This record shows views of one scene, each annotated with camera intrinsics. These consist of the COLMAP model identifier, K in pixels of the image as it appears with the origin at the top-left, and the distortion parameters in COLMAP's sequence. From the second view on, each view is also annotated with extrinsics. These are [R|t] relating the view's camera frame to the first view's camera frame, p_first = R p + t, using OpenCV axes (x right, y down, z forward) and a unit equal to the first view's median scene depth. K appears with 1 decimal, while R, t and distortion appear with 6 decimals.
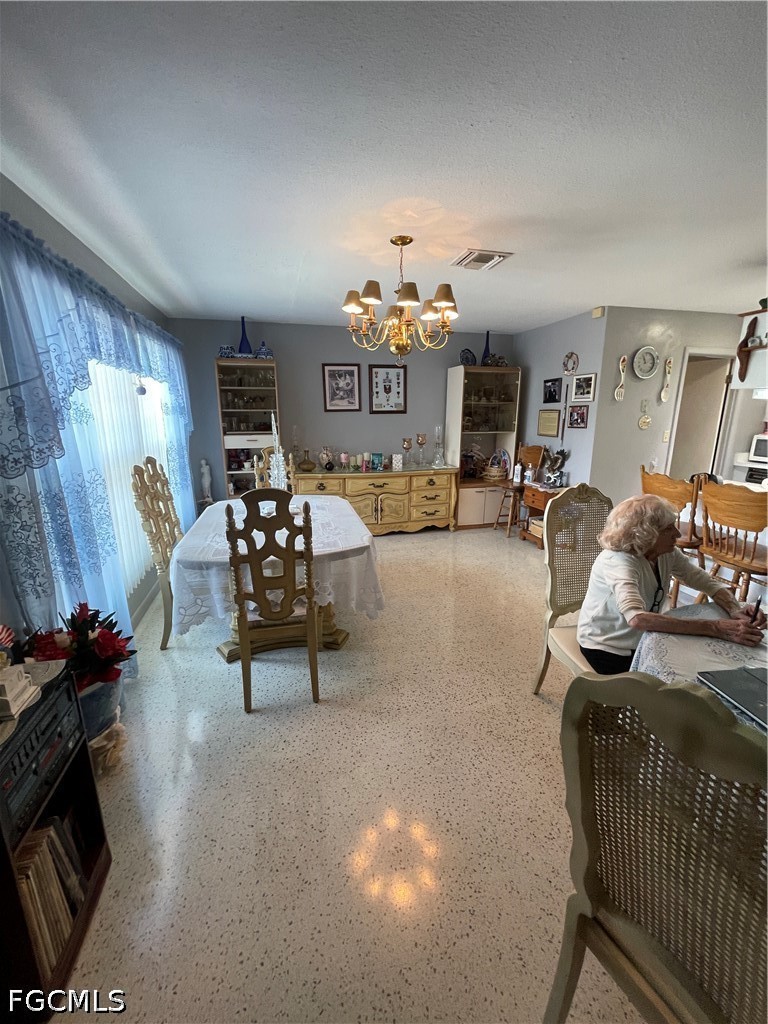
lens RADIAL K [[417.0, 0, 388.9], [0, 417.0, 510.8], [0, 0, 1]] dist [-0.003227, 0.001333]
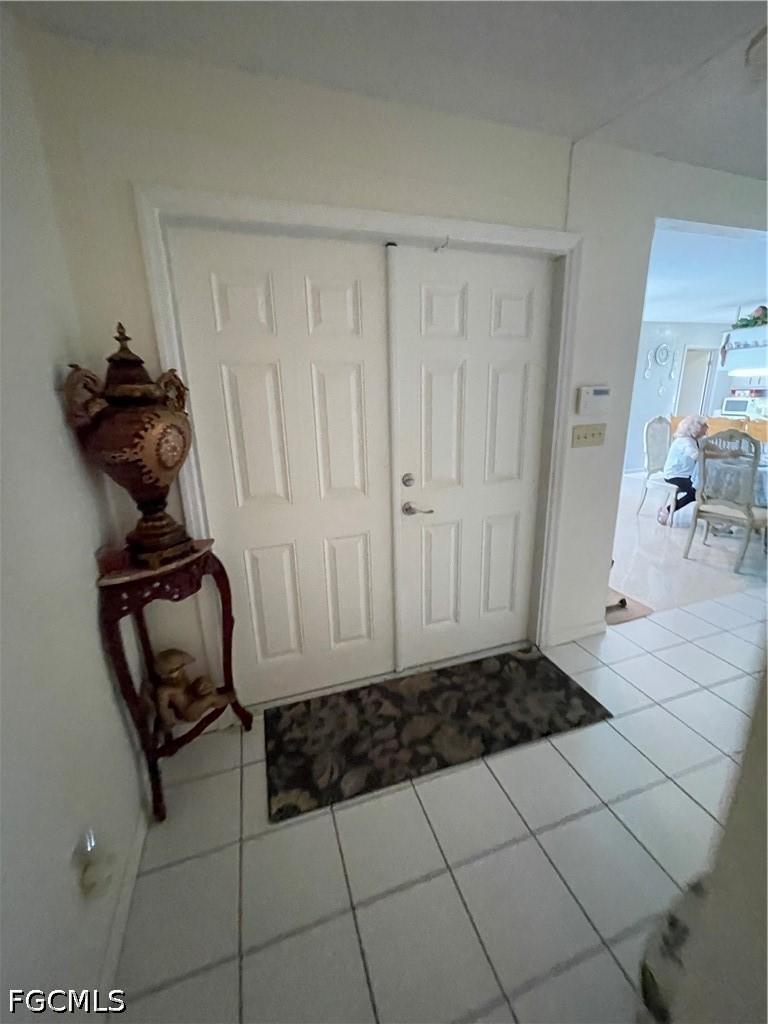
lens RADIAL K [[417.0, 0, 388.9], [0, 417.0, 511.4], [0, 0, 1]] dist [-0.003227, 0.001333]
pose [[0.997470, -0.044087, 0.055769, -0.852850], [0.041844, 0.998292, 0.040760, 0.220746], [-0.057471, -0.038323, 0.997611, -0.883934]]
